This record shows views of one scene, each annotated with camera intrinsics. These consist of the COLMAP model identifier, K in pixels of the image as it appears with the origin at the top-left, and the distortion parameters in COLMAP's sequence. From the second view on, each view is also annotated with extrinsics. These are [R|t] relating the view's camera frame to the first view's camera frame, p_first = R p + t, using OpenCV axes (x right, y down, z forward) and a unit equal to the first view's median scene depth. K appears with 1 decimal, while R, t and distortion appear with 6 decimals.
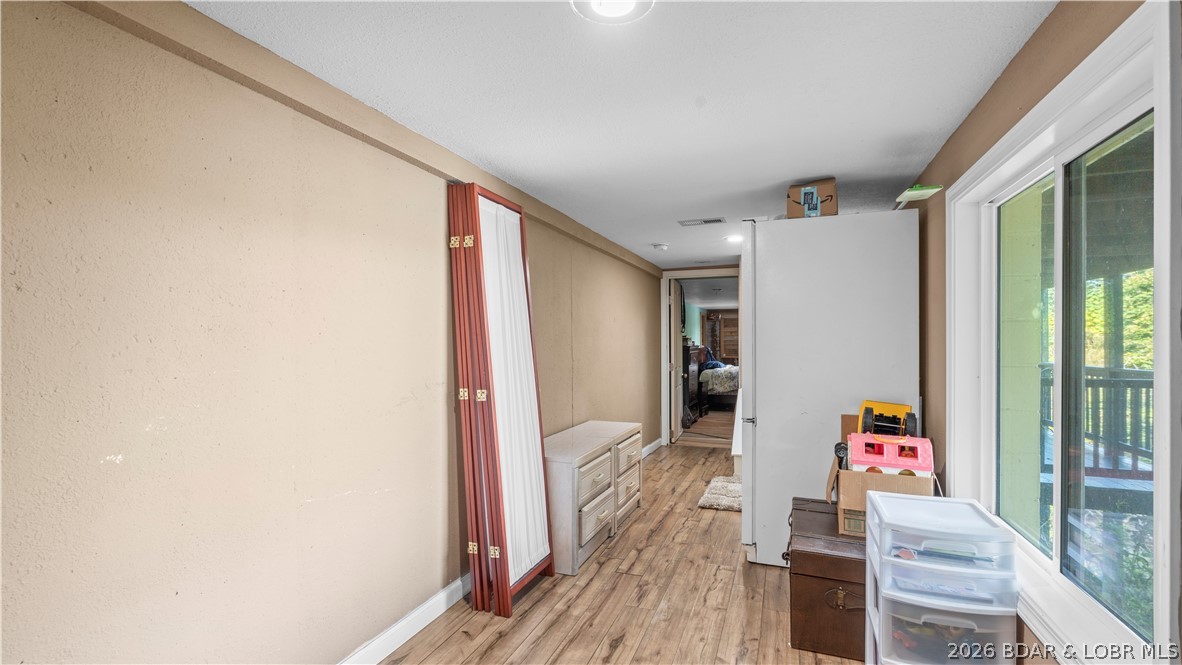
lens RADIAL K [[531.8, 0, 590.3], [0, 531.8, 336.4], [0, 0, 1]] dist [-0.004567, -0.001585]
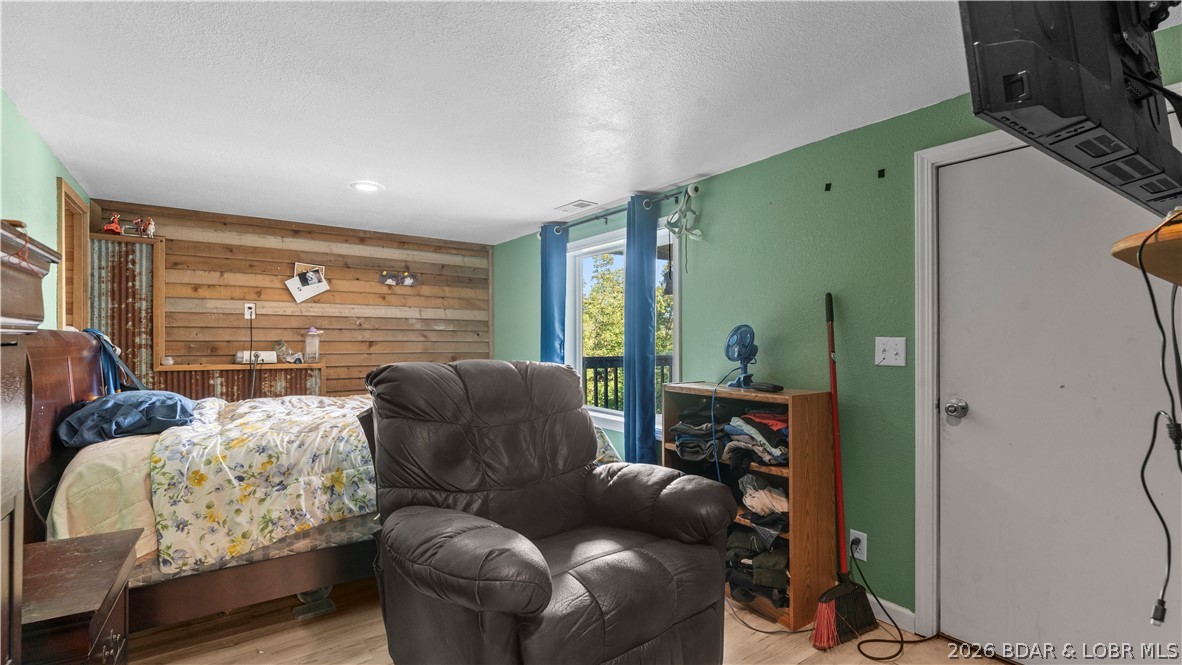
lens RADIAL K [[531.8, 0, 592.5], [0, 531.8, 338.0], [0, 0, 1]] dist [-0.004567, -0.001585]
pose [[0.540496, 0.008784, 0.841301, 0.251652], [-0.008877, 0.999949, -0.004737, 0.040678], [-0.841300, -0.004908, 0.540547, 1.227699]]
